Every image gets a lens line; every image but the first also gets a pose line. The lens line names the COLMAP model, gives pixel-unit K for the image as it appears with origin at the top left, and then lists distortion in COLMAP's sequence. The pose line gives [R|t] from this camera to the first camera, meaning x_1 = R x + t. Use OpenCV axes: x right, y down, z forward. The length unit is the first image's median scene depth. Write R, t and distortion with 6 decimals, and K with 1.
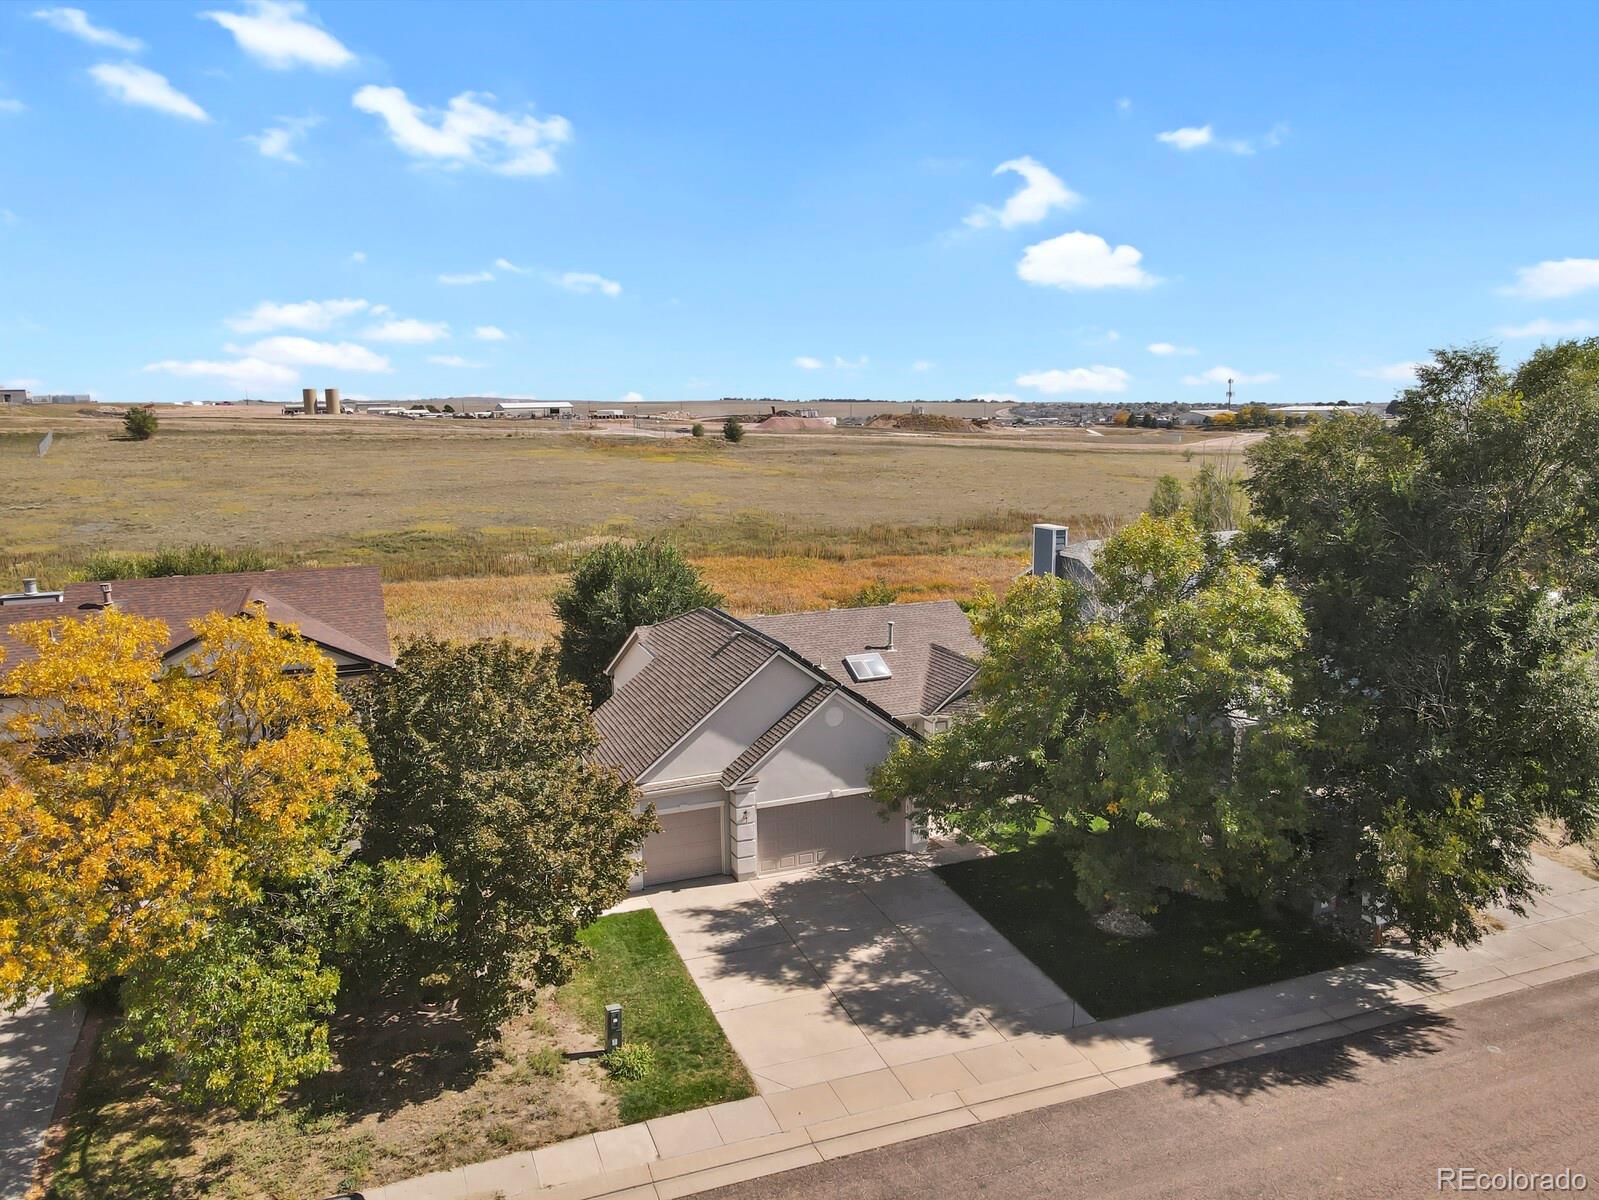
lens RADIAL K [[1167.7, 0, 804.3], [0, 1167.7, 603.9], [0, 0, 1]] dist [0.004782, 0.017858]
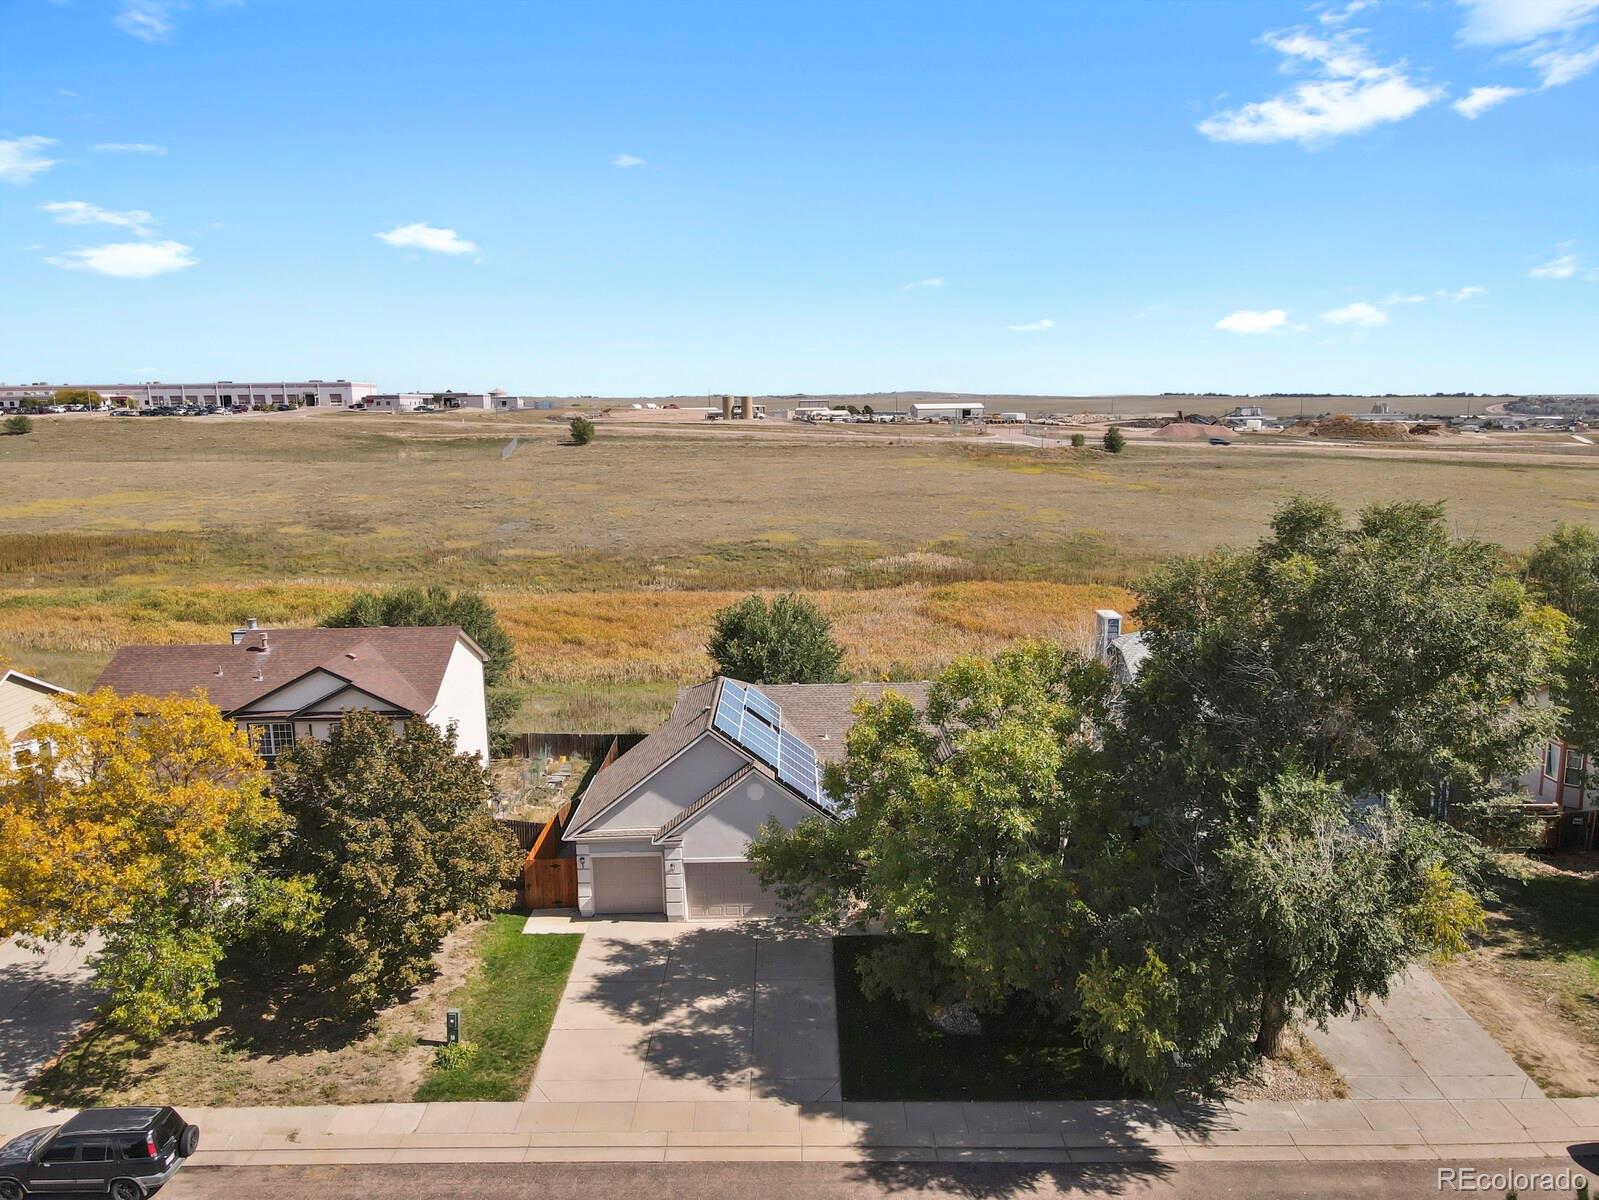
lens RADIAL K [[1167.7, 0, 808.7], [0, 1167.7, 594.3], [0, 0, 1]] dist [0.004782, 0.017858]
pose [[0.935376, 0.059096, -0.348682, 0.533894], [-0.060227, 0.998156, 0.007608, -0.125539], [0.348489, 0.013884, 0.937210, -0.069739]]
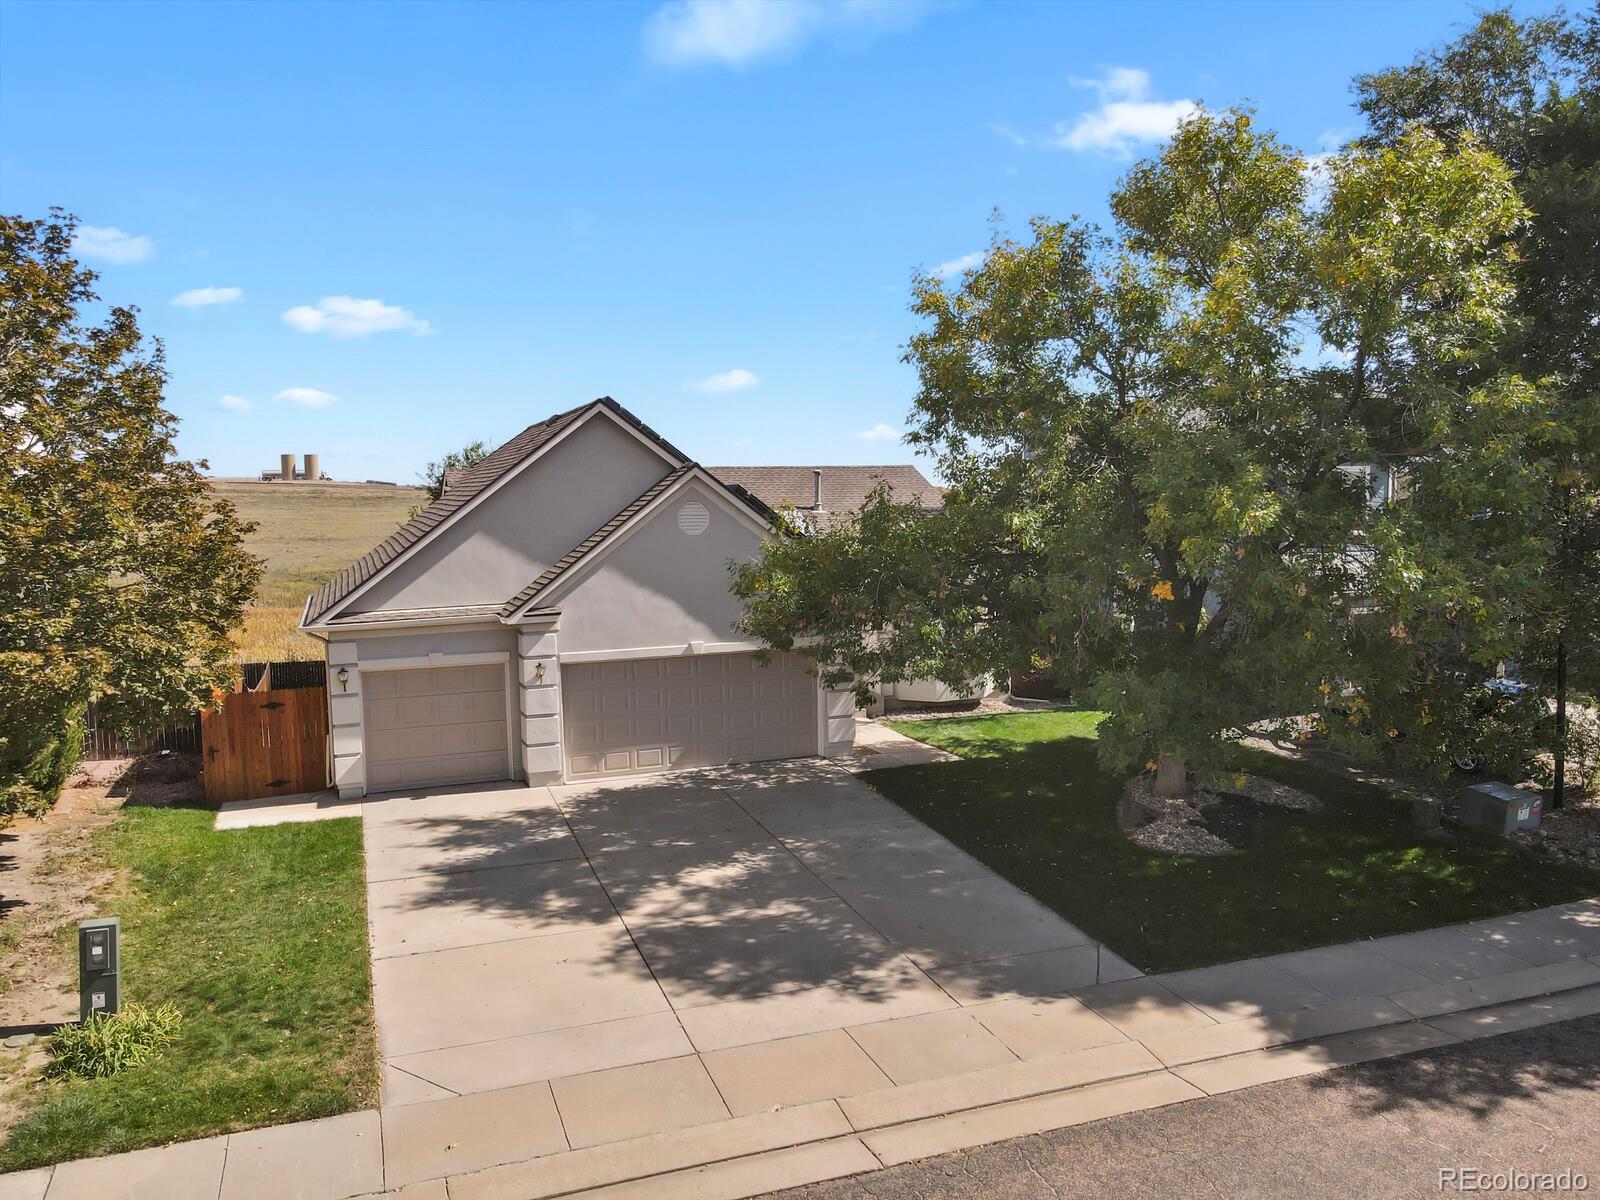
lens RADIAL K [[1168.4, 0, 808.9], [0, 1168.4, 615.4], [0, 0, 1]] dist [0.004782, 0.017858]
pose [[0.999996, 0.000712, 0.002694, 0.096926], [-0.000520, 0.997513, -0.070477, 0.218508], [-0.002738, 0.070476, 0.997510, 0.451349]]
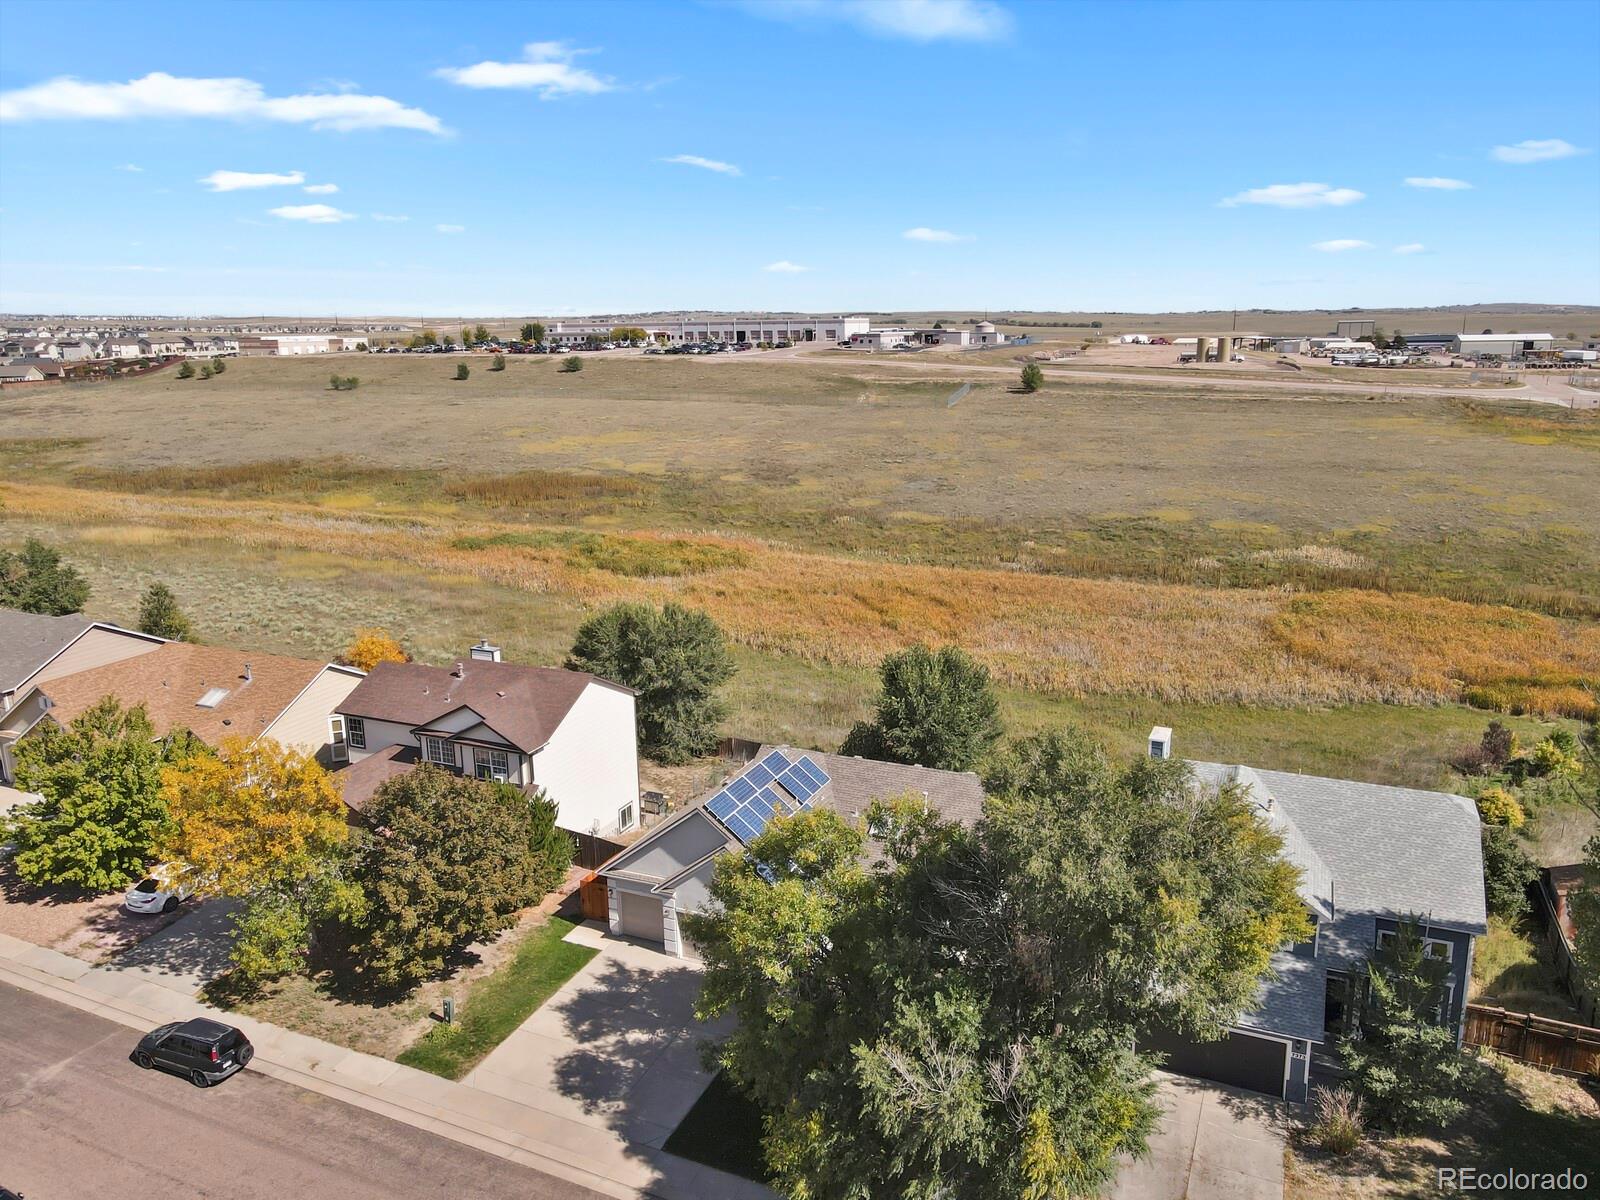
lens RADIAL K [[1168.4, 0, 812.2], [0, 1168.4, 595.4], [0, 0, 1]] dist [0.004782, 0.017858]
pose [[0.702114, 0.167504, -0.692083, 1.132950], [-0.120188, 0.985871, 0.116679, -0.443789], [0.701848, 0.001258, 0.712325, 0.112029]]
